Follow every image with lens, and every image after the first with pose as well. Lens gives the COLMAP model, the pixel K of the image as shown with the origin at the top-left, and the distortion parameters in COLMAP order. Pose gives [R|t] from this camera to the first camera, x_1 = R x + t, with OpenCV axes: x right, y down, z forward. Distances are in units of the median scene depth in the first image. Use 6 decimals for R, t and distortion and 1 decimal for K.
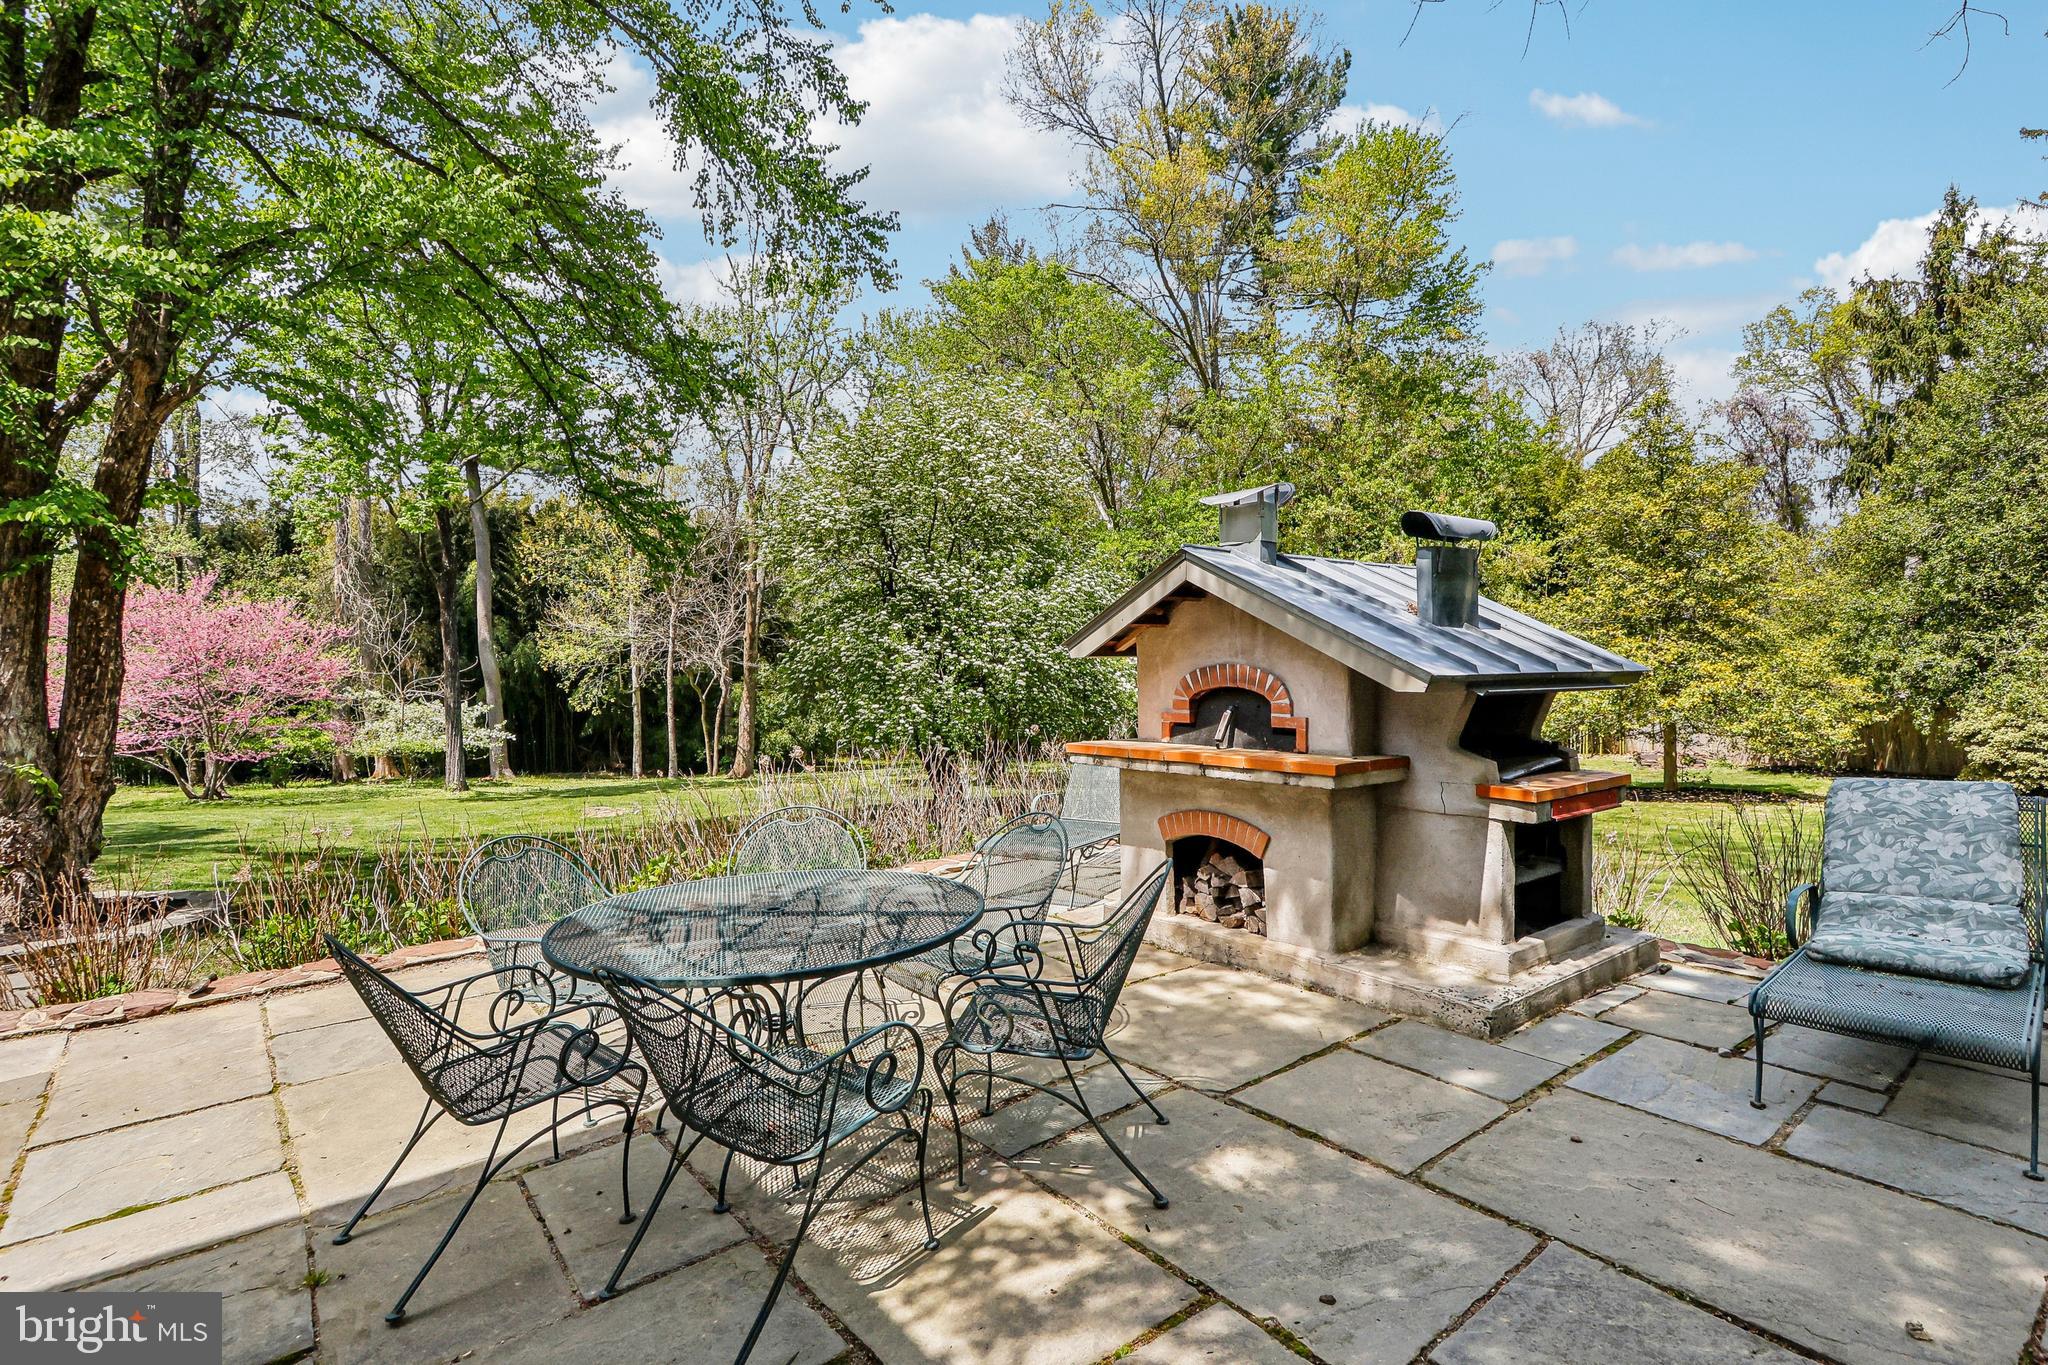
lens RADIAL K [[968.8, 0, 1007.9], [0, 968.8, 666.5], [0, 0, 1]] dist [-0.013284, 0.000374]
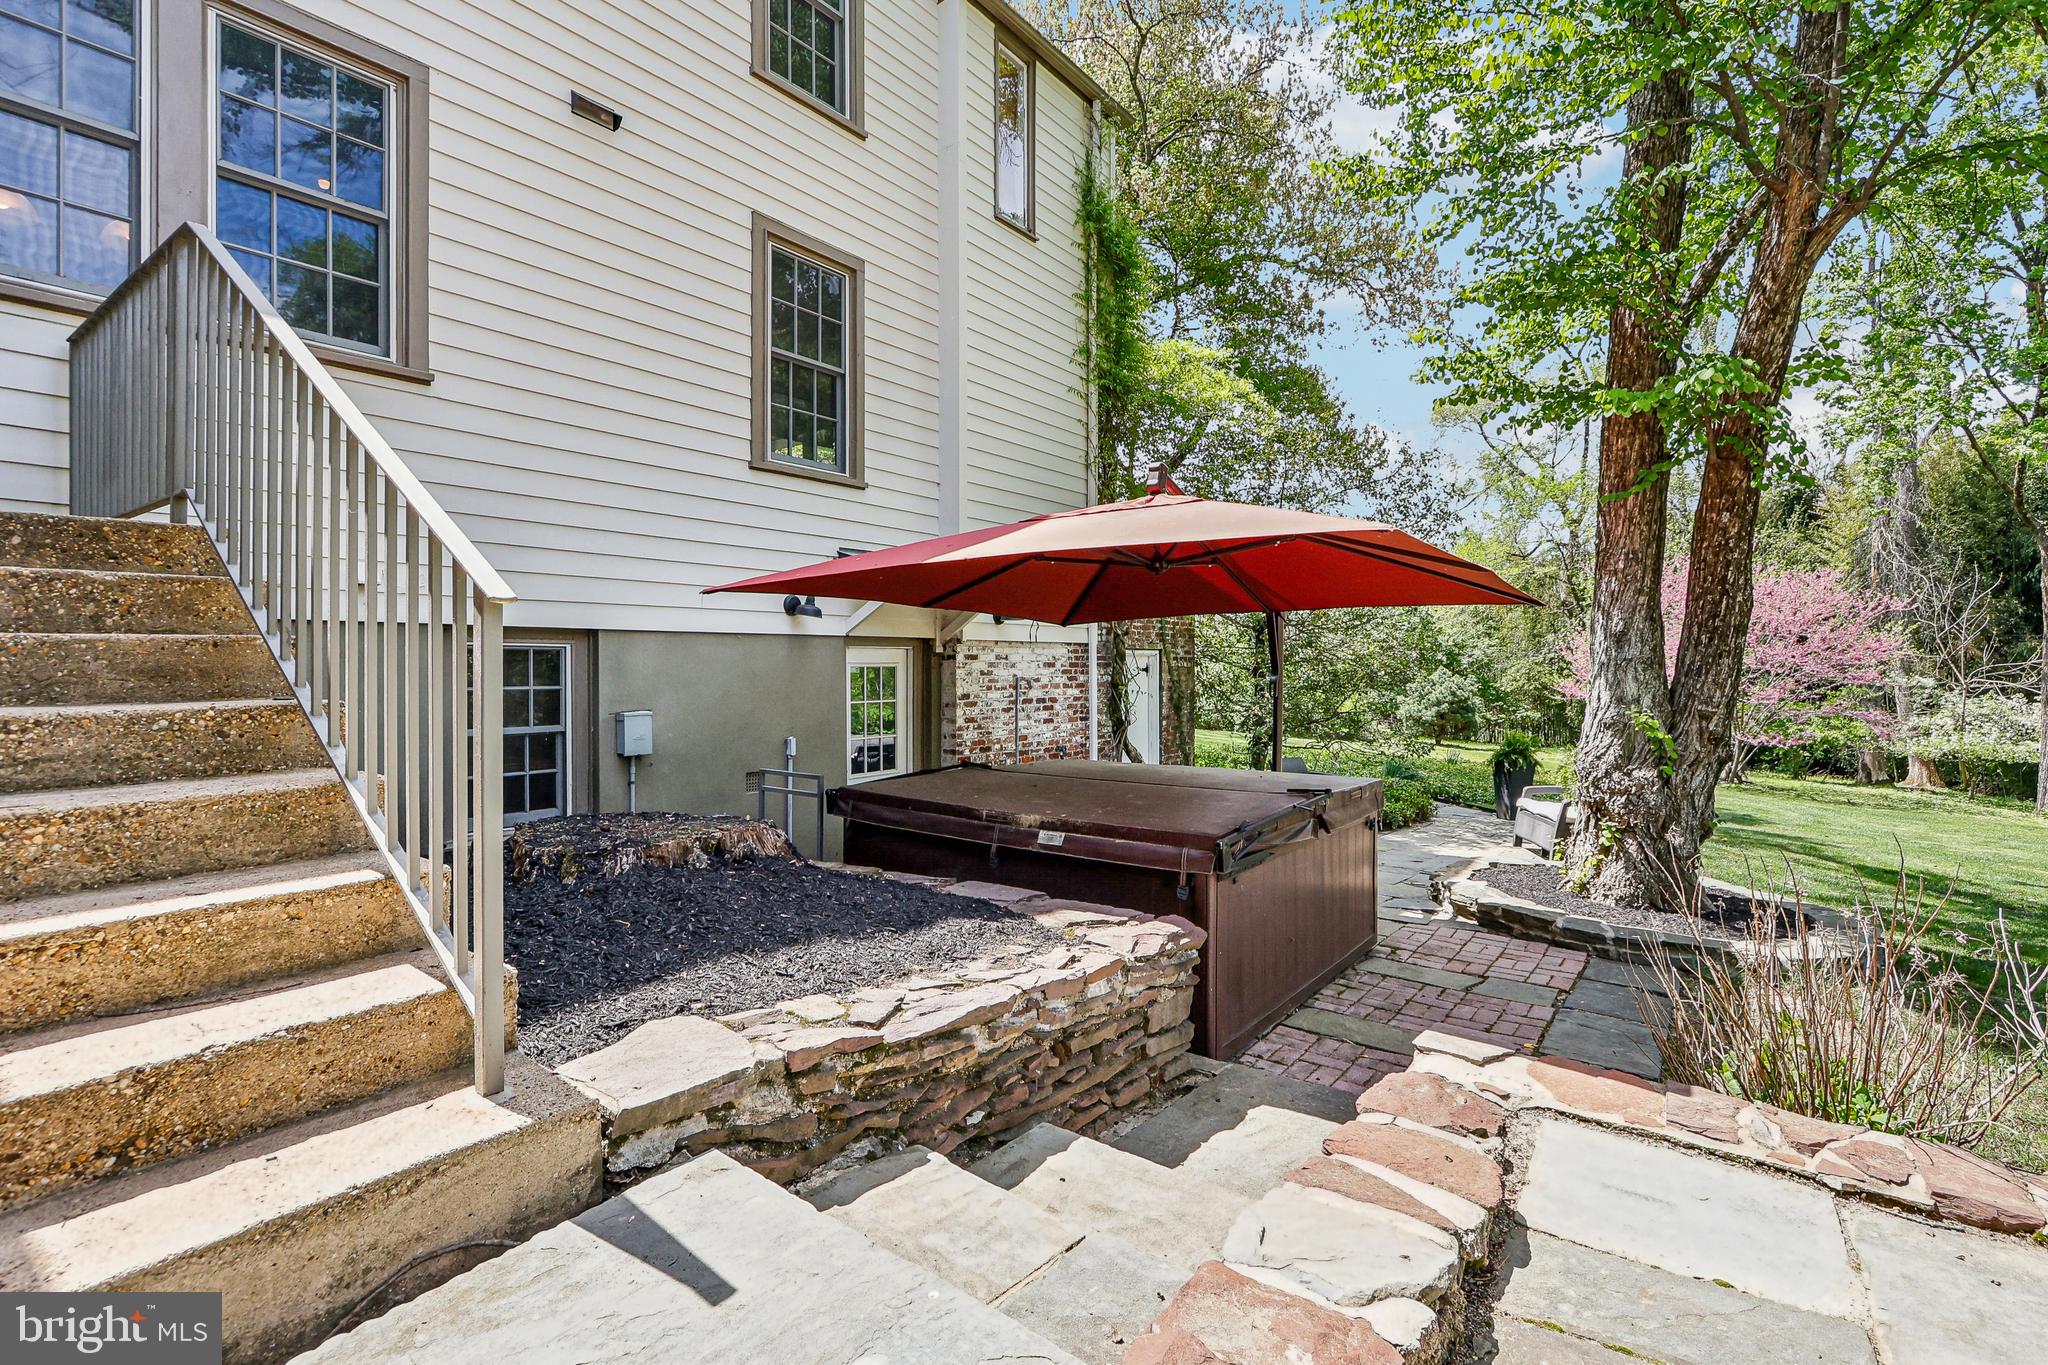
lens RADIAL K [[968.8, 0, 1007.9], [0, 968.8, 666.5], [0, 0, 1]] dist [-0.013284, 0.000374]
pose [[0.246795, 0.031269, -0.968563, -0.081698], [-0.020173, 0.999428, 0.027125, 0.011766], [0.968858, 0.012844, 0.247285, 0.058339]]
